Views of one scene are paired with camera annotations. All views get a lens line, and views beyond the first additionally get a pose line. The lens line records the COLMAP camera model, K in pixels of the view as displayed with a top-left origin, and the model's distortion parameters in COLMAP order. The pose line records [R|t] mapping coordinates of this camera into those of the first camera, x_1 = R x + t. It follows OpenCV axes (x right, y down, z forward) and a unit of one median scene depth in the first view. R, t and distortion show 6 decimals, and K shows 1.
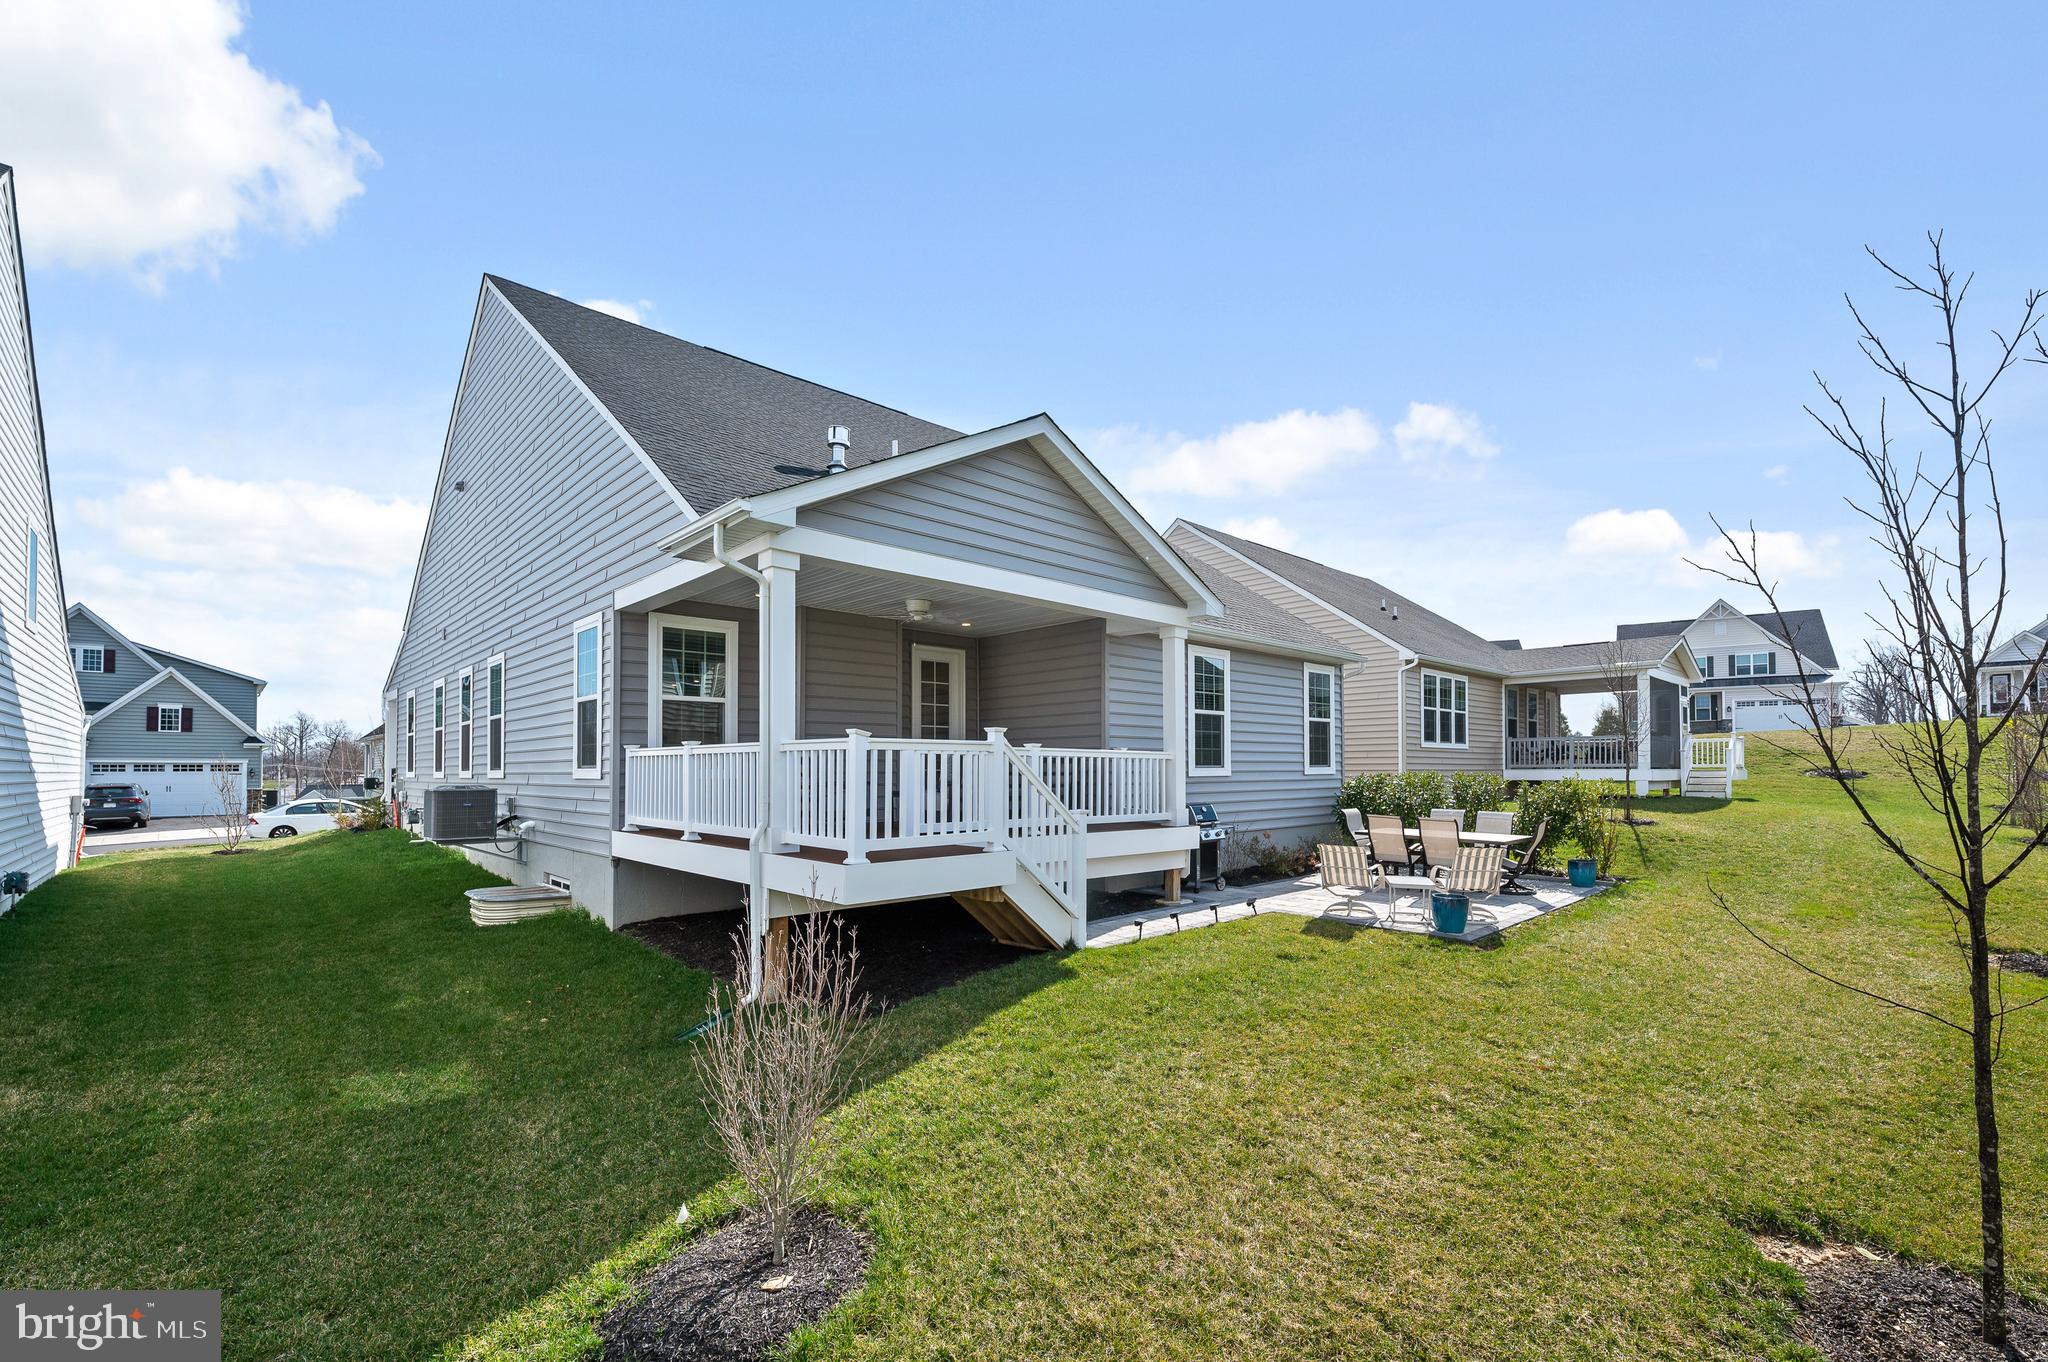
lens RADIAL K [[876.8, 0, 1040.2], [0, 876.8, 770.1], [0, 0, 1]] dist [-0.001244, -0.000029]
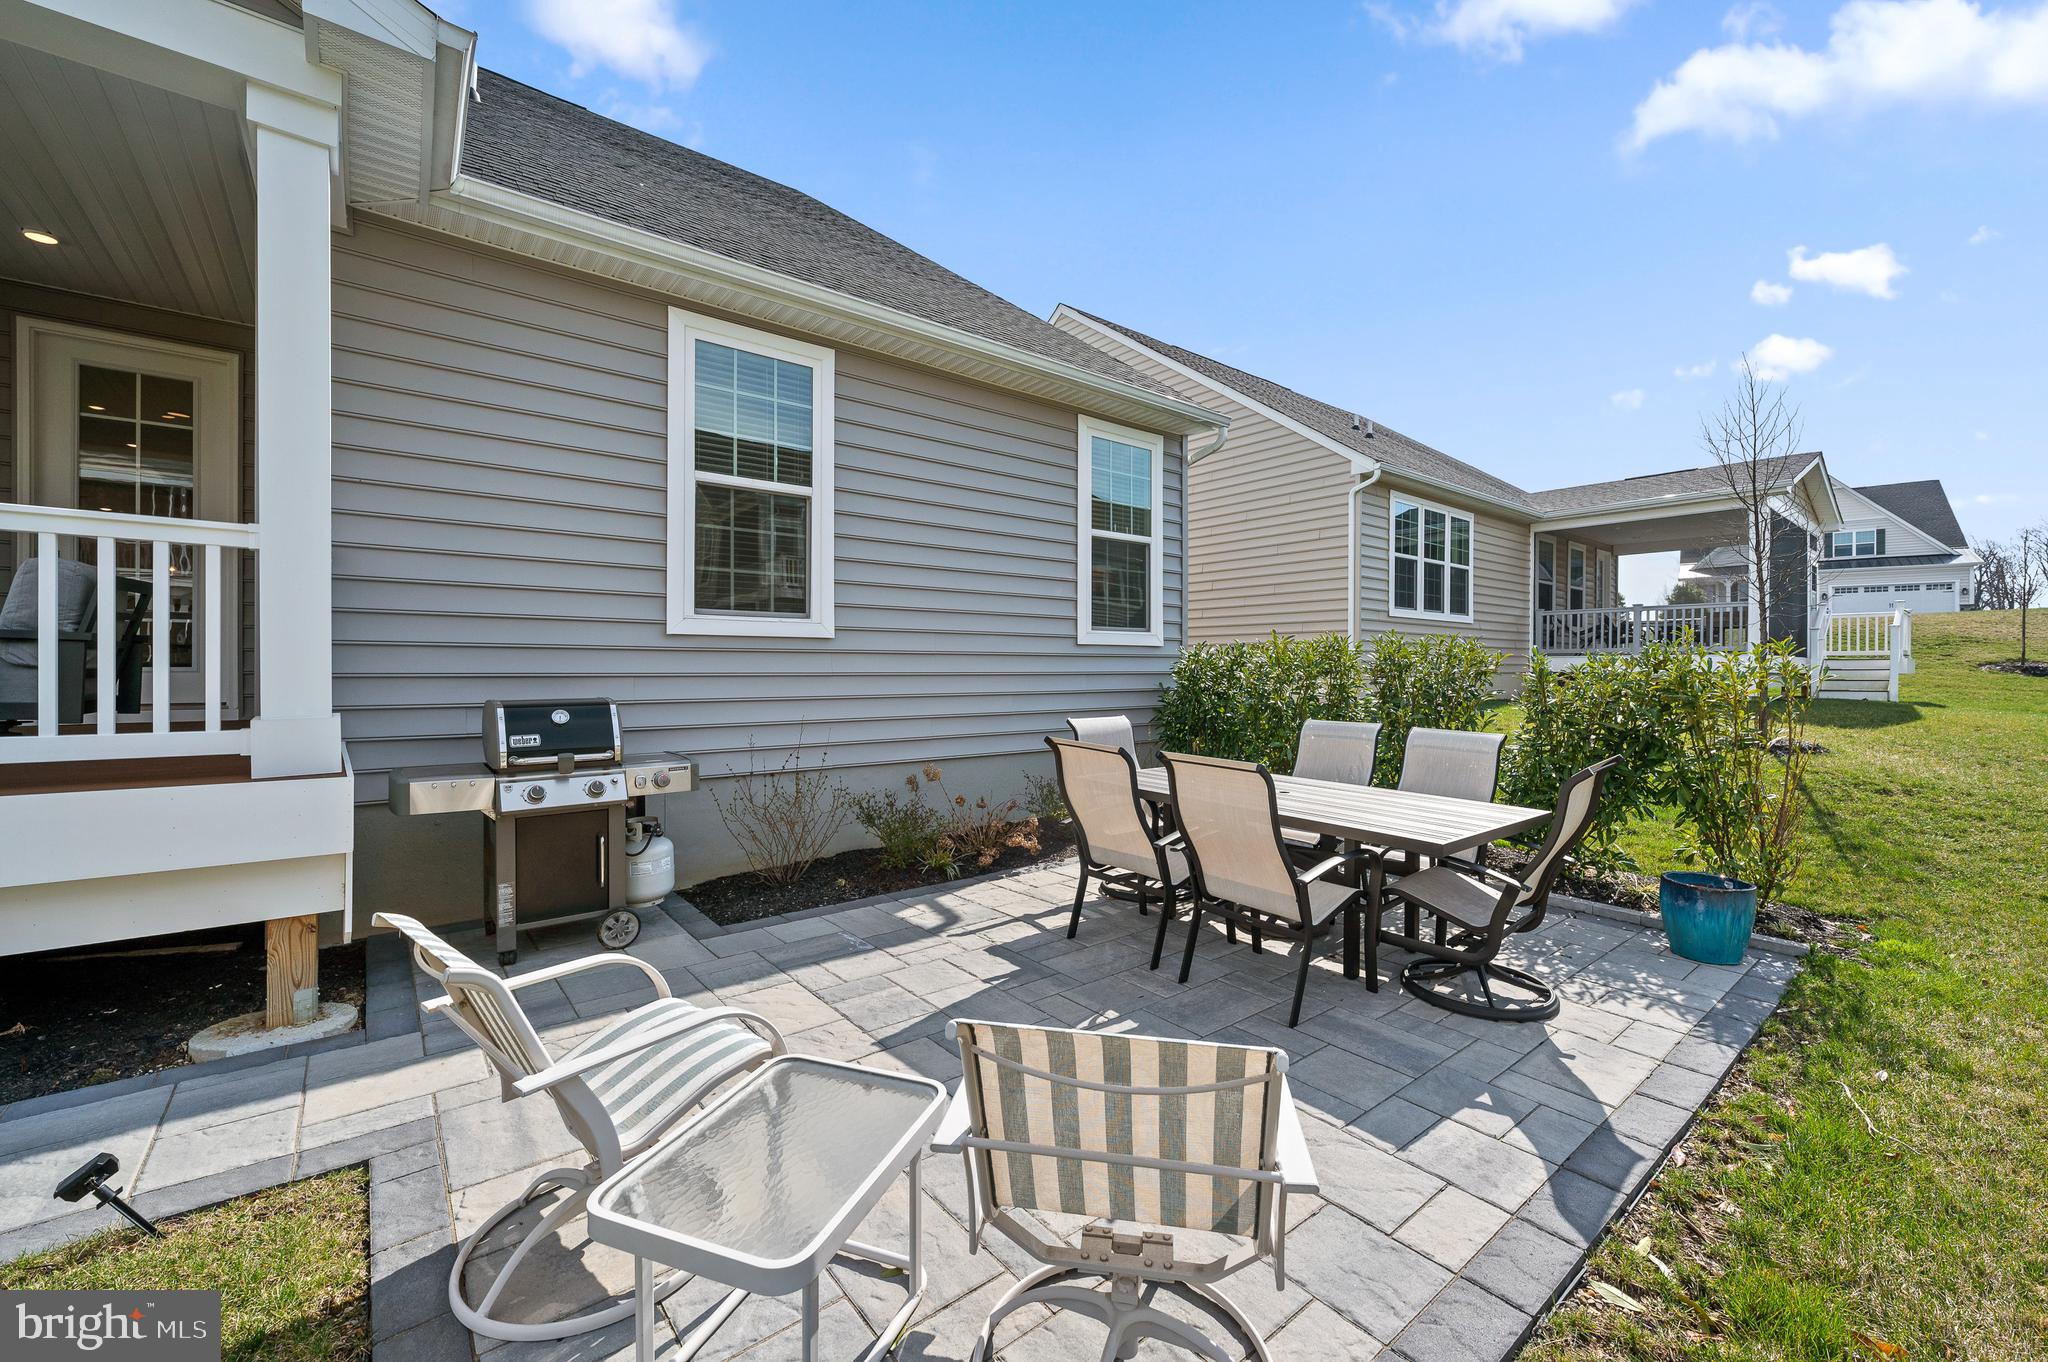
lens RADIAL K [[820.1, 0, 1025.0], [0, 820.1, 675.1], [0, 0, 1]] dist [-0.001375, -0.000133]
pose [[0.996422, 0.008049, -0.084139, 0.213837], [-0.007369, 0.999938, 0.008389, 0.012969], [0.084201, -0.007739, 0.996419, 0.371587]]
